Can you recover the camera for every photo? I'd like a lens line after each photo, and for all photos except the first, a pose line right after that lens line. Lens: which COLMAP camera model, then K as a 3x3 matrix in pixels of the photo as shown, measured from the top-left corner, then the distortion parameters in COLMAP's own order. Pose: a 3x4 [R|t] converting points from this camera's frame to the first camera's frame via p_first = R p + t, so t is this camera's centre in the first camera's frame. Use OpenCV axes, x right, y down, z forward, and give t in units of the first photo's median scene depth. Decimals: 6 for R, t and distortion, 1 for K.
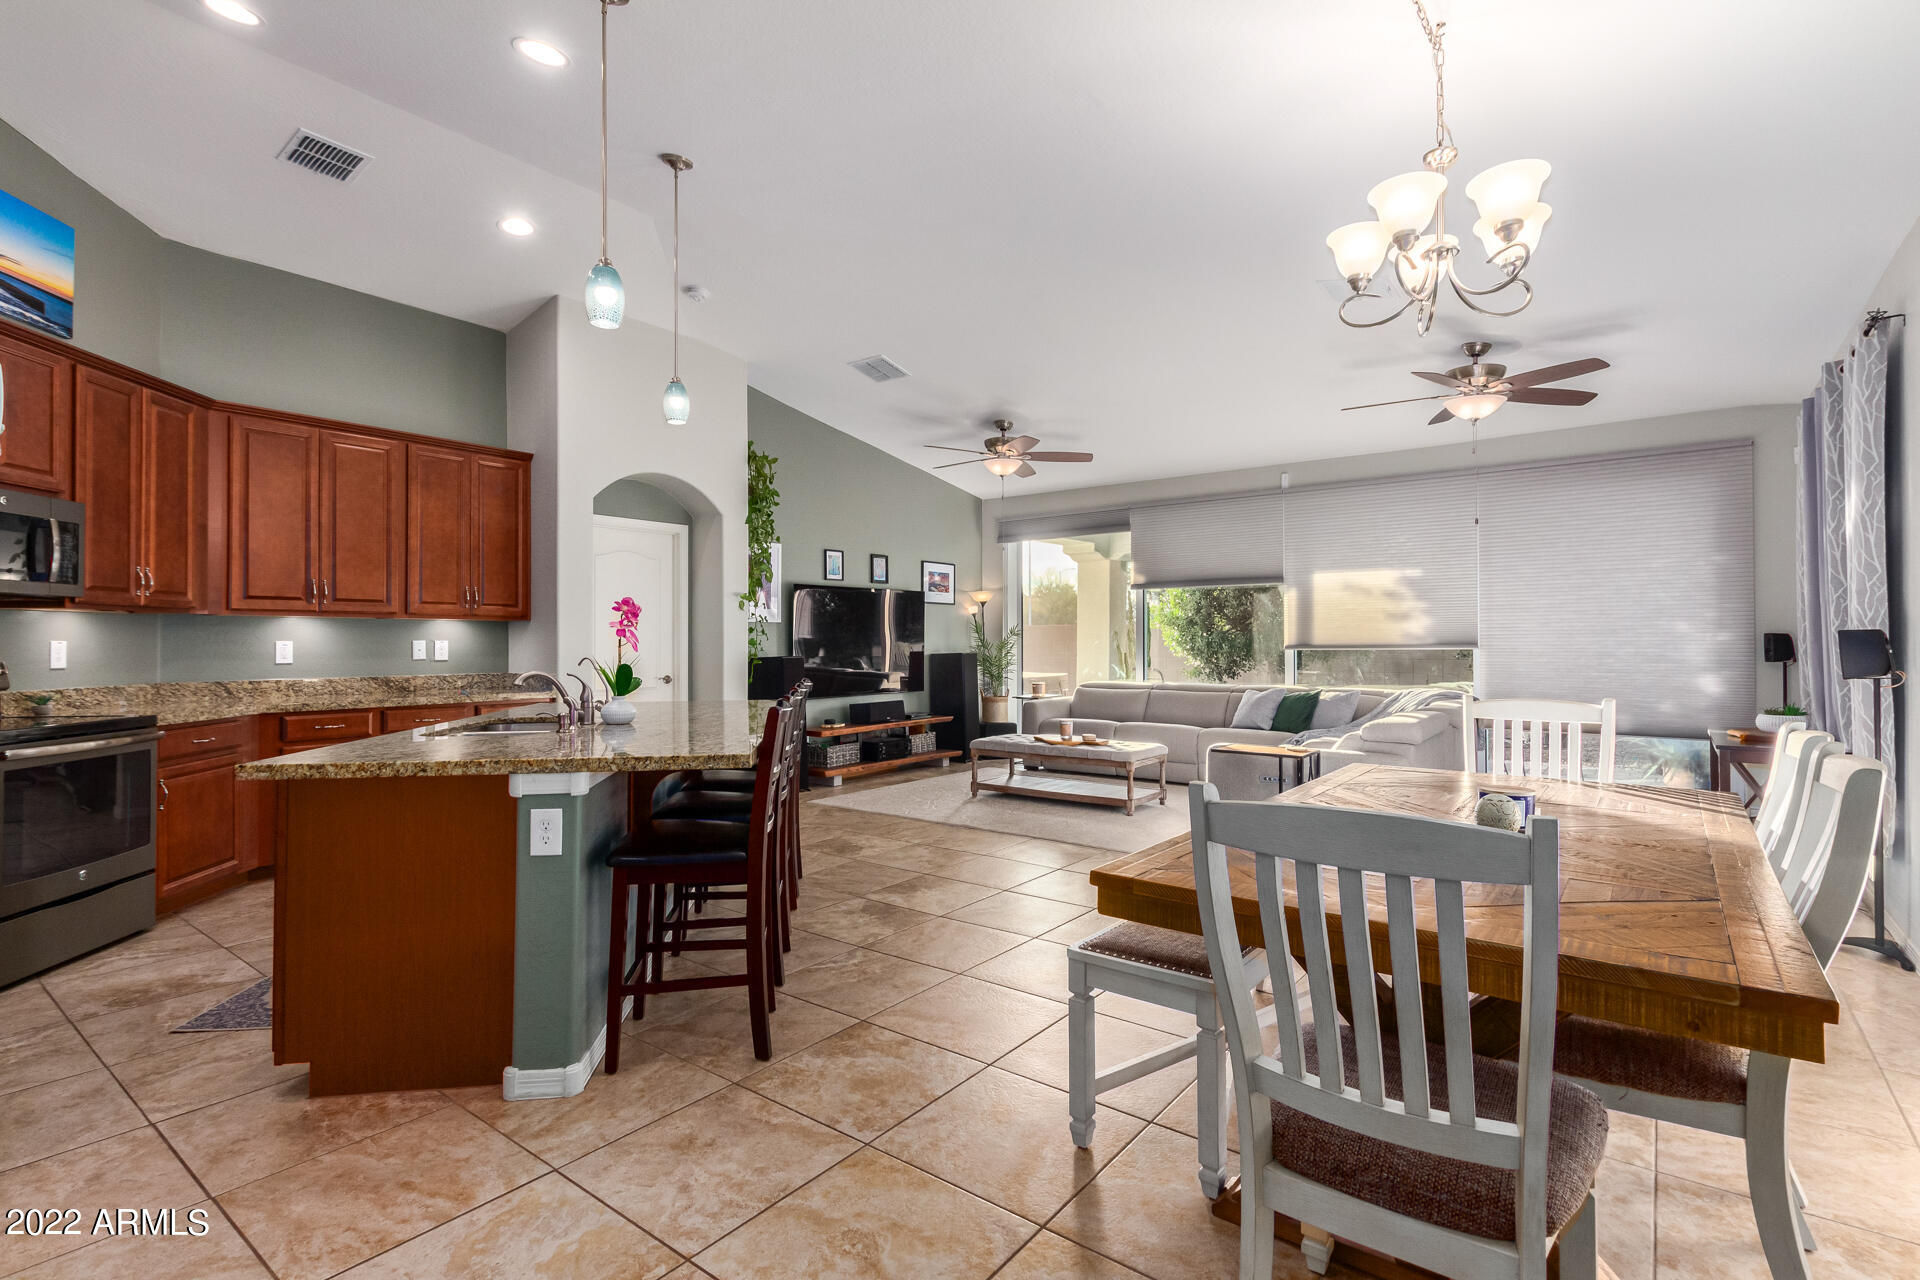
lens RADIAL K [[891.7, 0, 997.2], [0, 891.7, 636.9], [0, 0, 1]] dist [0.008588, -0.005101]
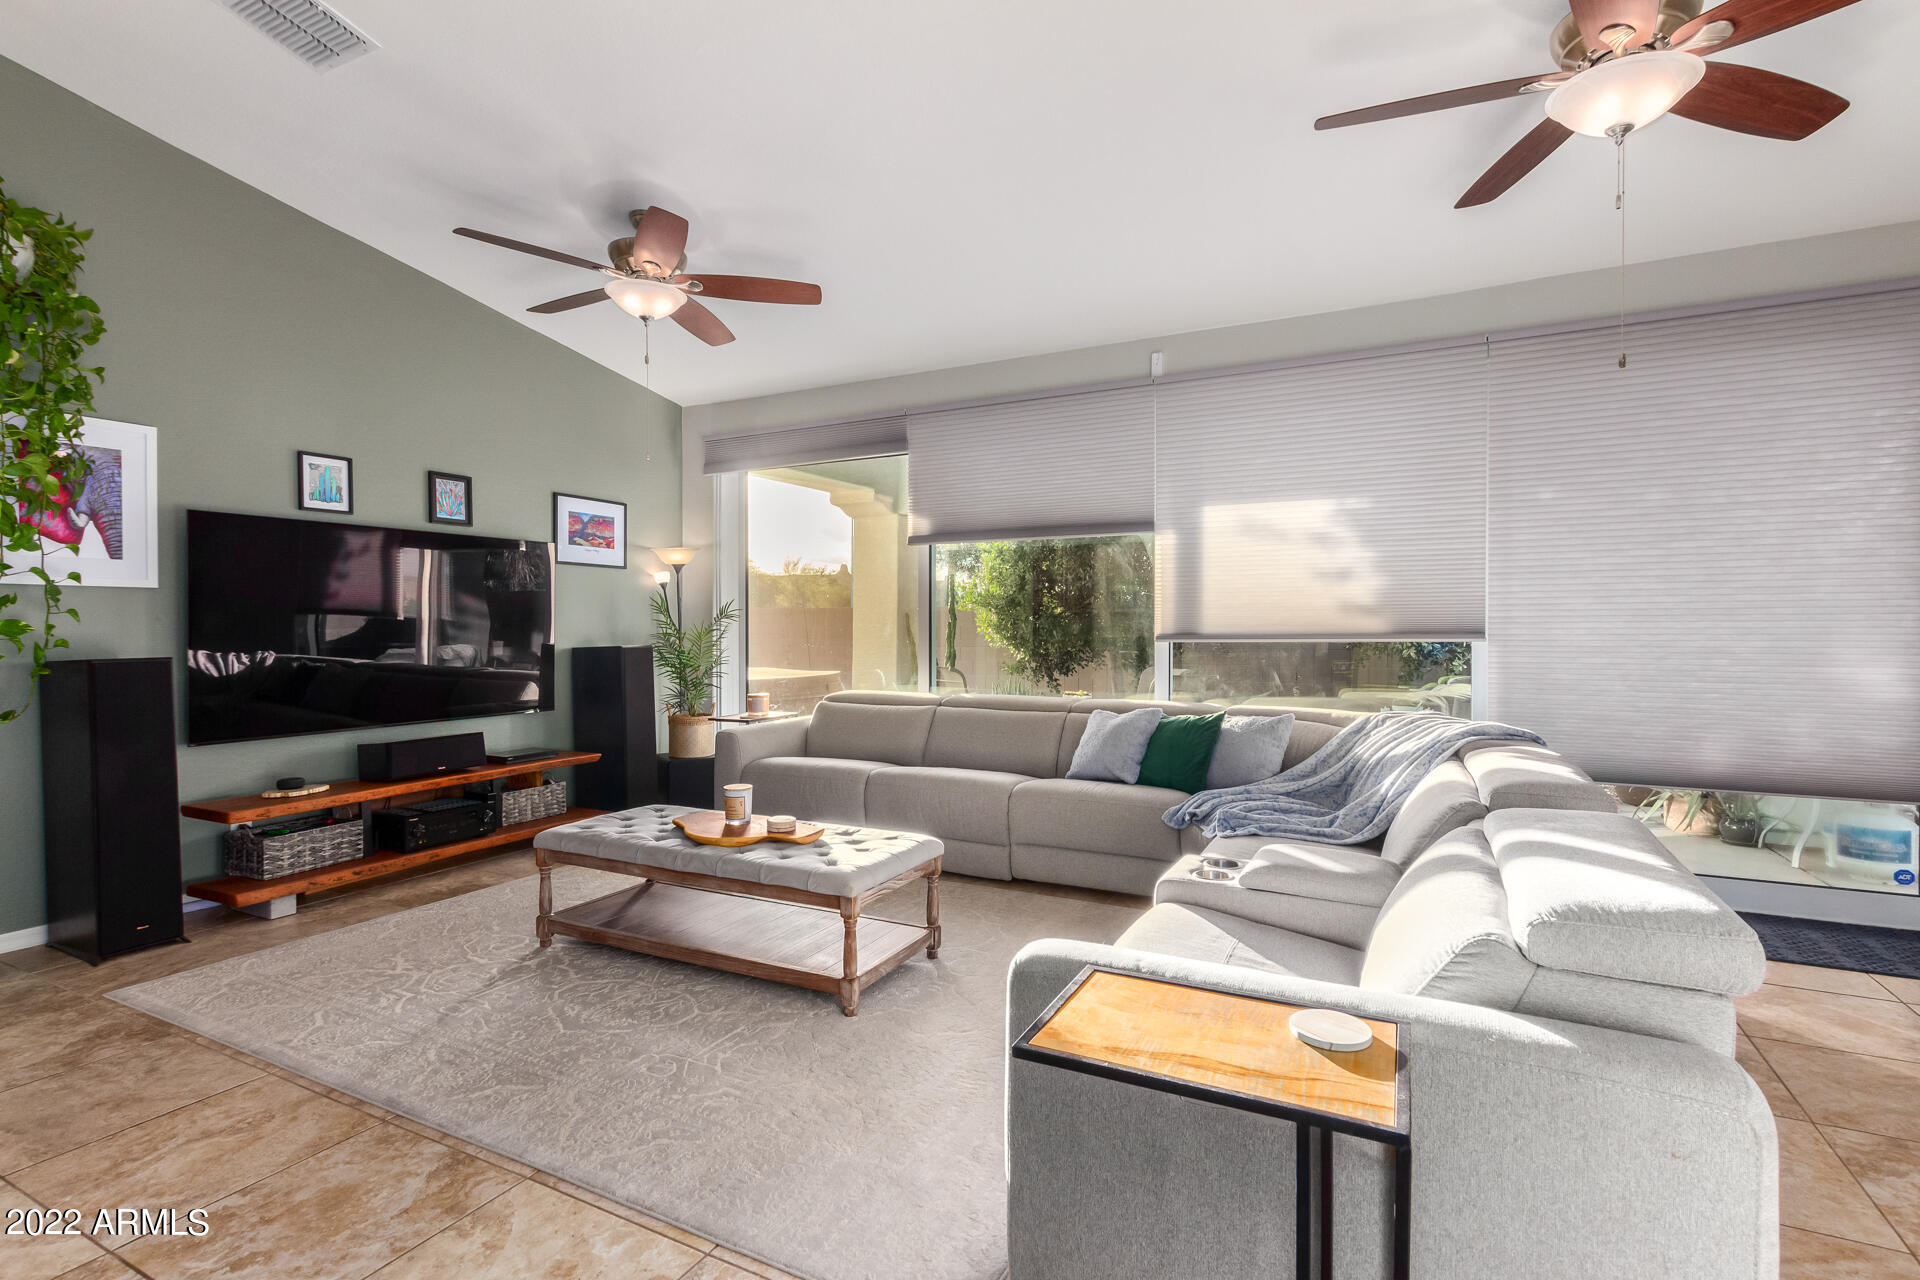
lens RADIAL K [[891.7, 0, 971.7], [0, 891.7, 622.4], [0, 0, 1]] dist [0.008588, -0.005101]
pose [[0.989345, 0.001223, 0.145583, 0.113136], [-0.000972, 0.999998, -0.001791, 0.002910], [-0.145585, 0.001630, 0.989344, 0.396482]]
